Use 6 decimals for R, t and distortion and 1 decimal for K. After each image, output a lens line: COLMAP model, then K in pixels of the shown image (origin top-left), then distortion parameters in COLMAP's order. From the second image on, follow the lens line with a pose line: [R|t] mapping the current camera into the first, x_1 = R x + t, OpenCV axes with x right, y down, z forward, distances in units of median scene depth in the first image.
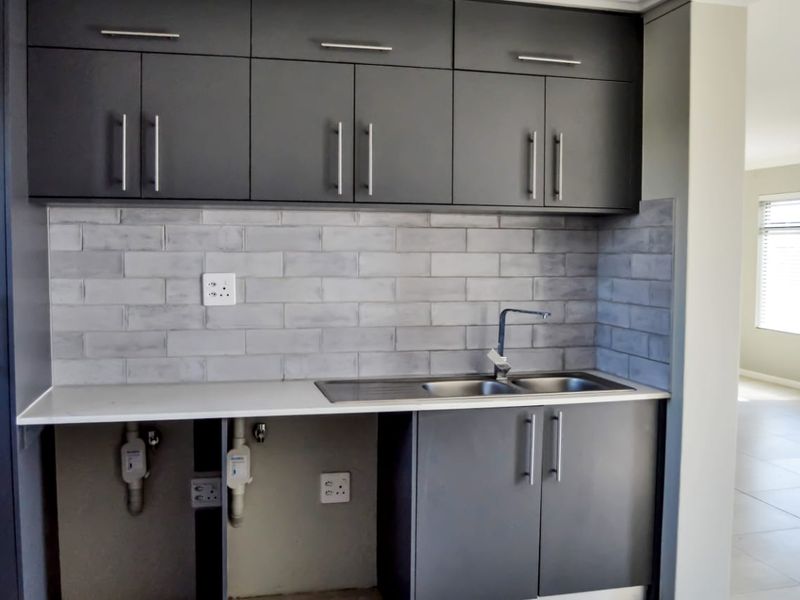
lens RADIAL K [[787.7, 0, 400.0], [0, 787.7, 300.0], [0, 0, 1]] dist [-0.094000, 0.023689]
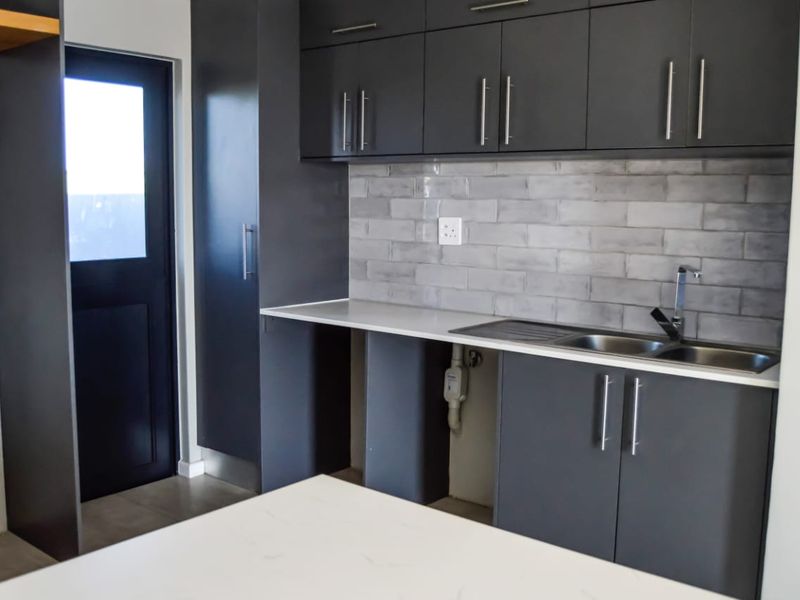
lens RADIAL K [[787.7, 0, 400.0], [0, 787.7, 300.0], [0, 0, 1]] dist [-0.094000, 0.023689]
pose [[0.616053, 0.101746, -0.781106, 0.639394], [-0.051067, 0.994695, 0.089292, -0.012161], [0.786048, -0.015120, 0.617981, 0.209252]]
